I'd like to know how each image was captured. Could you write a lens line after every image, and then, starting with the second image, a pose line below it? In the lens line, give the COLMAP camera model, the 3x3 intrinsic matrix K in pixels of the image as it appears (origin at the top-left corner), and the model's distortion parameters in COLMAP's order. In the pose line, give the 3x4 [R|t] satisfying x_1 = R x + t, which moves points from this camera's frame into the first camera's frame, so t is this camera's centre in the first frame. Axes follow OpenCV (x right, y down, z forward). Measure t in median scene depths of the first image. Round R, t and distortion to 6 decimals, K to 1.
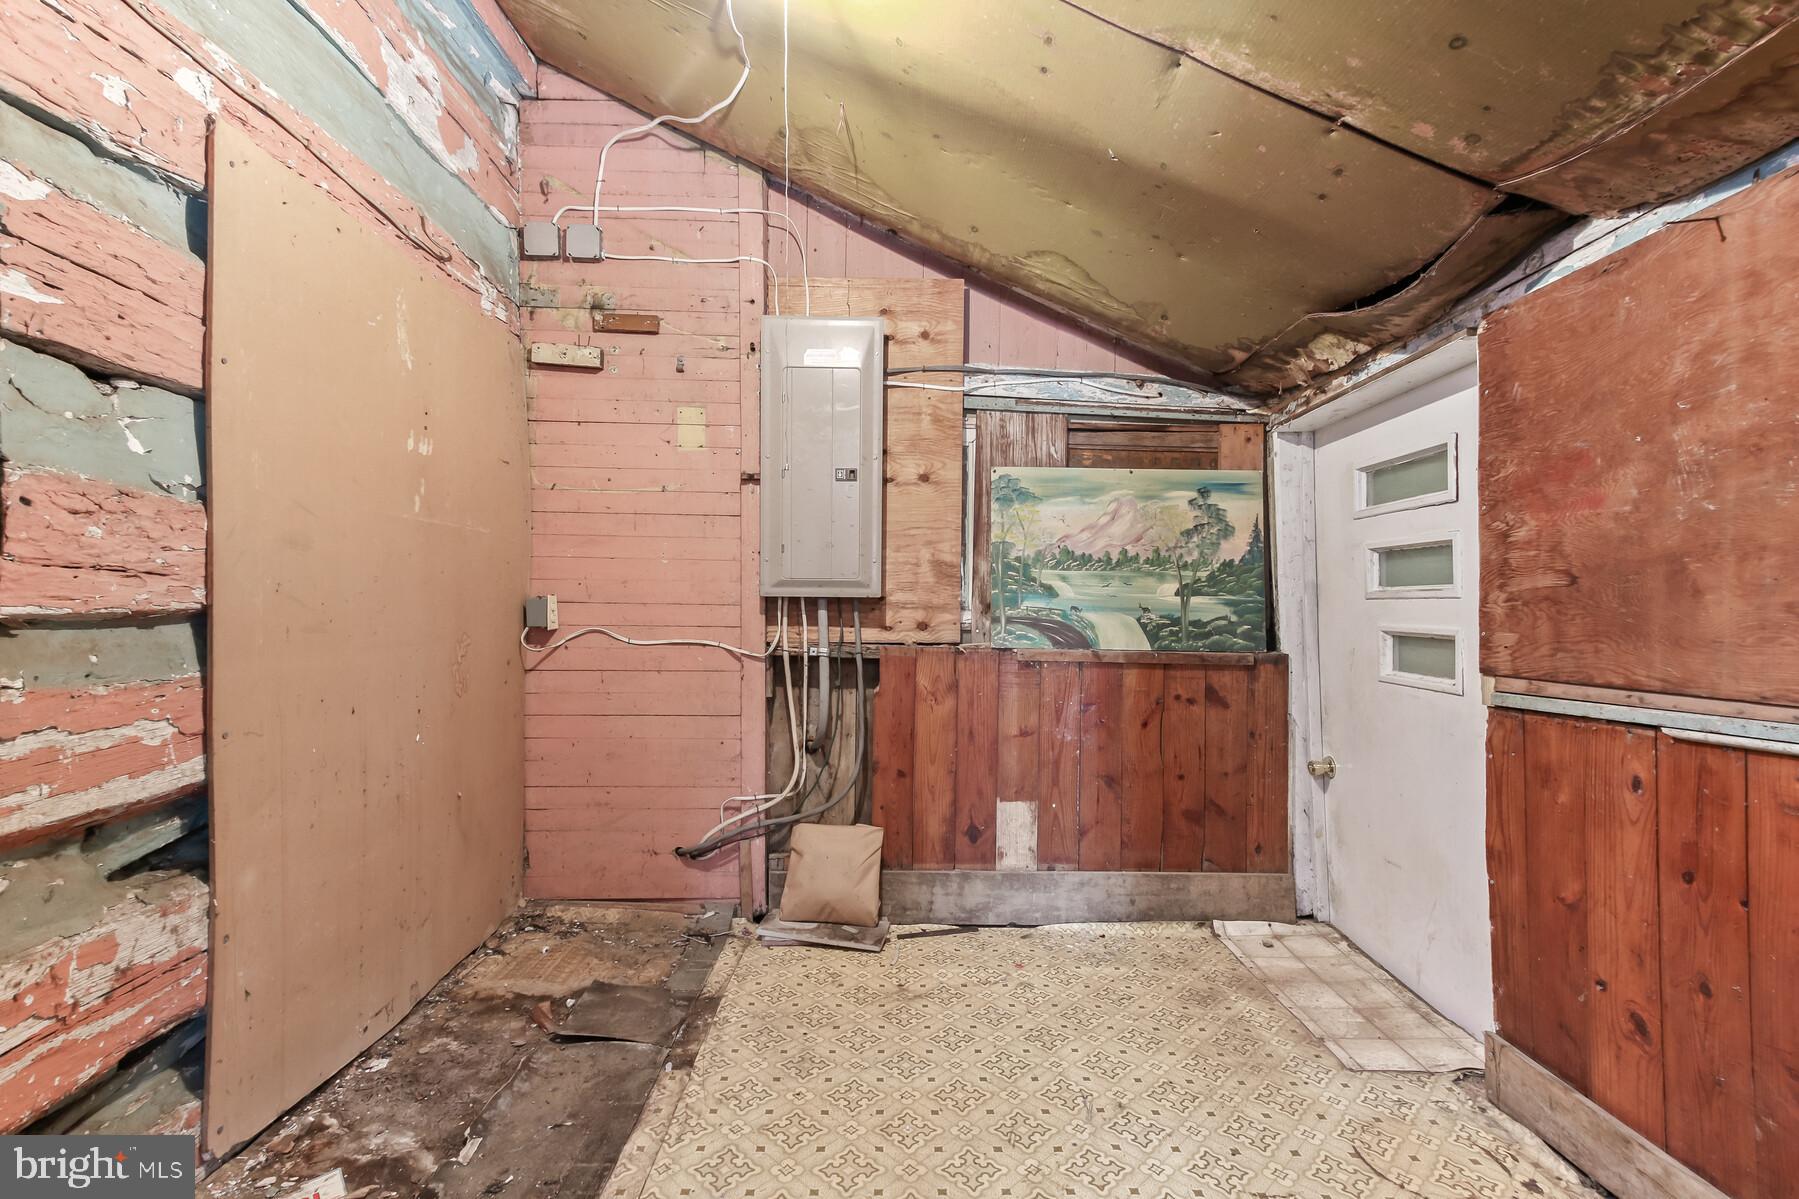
lens RADIAL K [[840.8, 0, 906.6], [0, 840.8, 605.6], [0, 0, 1]] dist [0.038564, 0.000502]
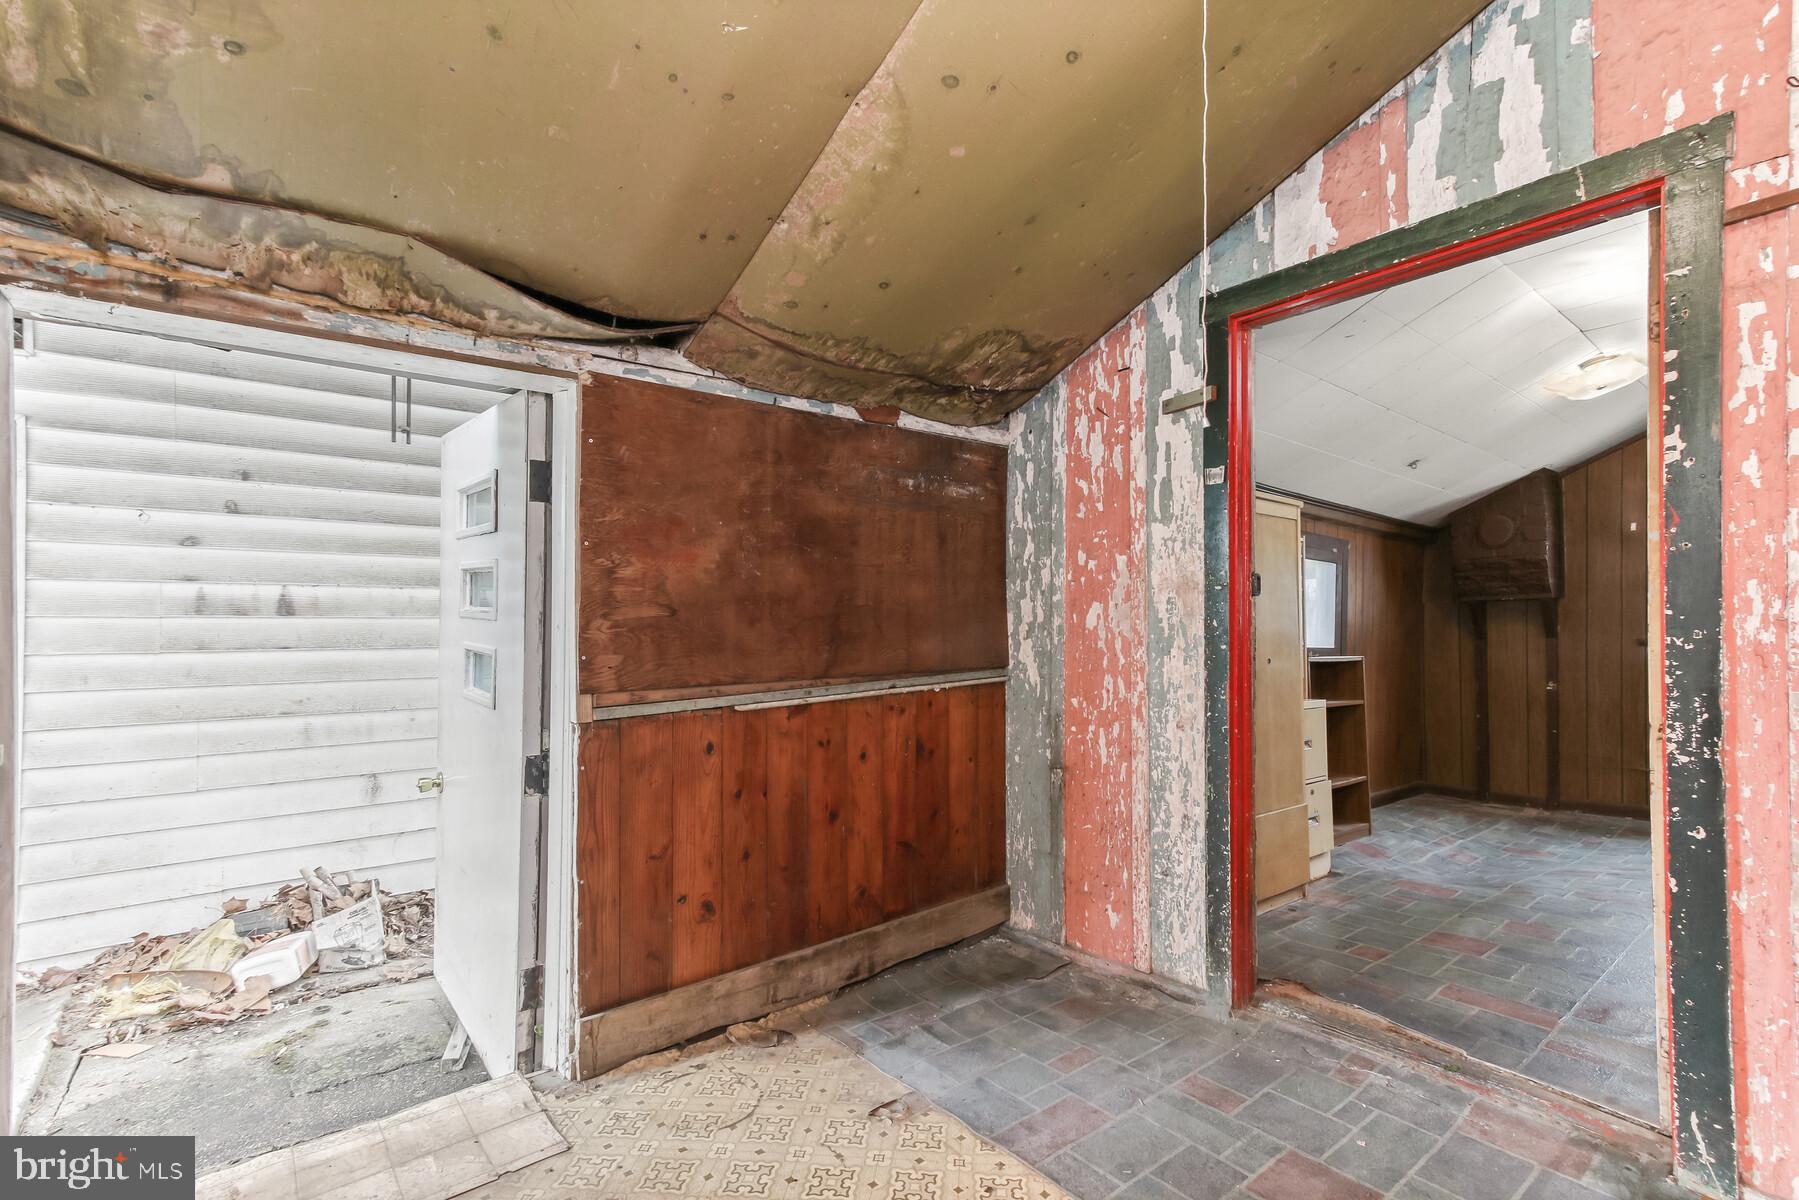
lens RADIAL K [[840.8, 0, 906.6], [0, 840.8, 606.1], [0, 0, 1]] dist [0.038564, 0.000502]
pose [[-0.610295, 0.008372, 0.792130, -0.472733], [-0.001958, 0.999925, -0.012077, -0.022592], [-0.792171, -0.008921, -0.610233, 1.428885]]
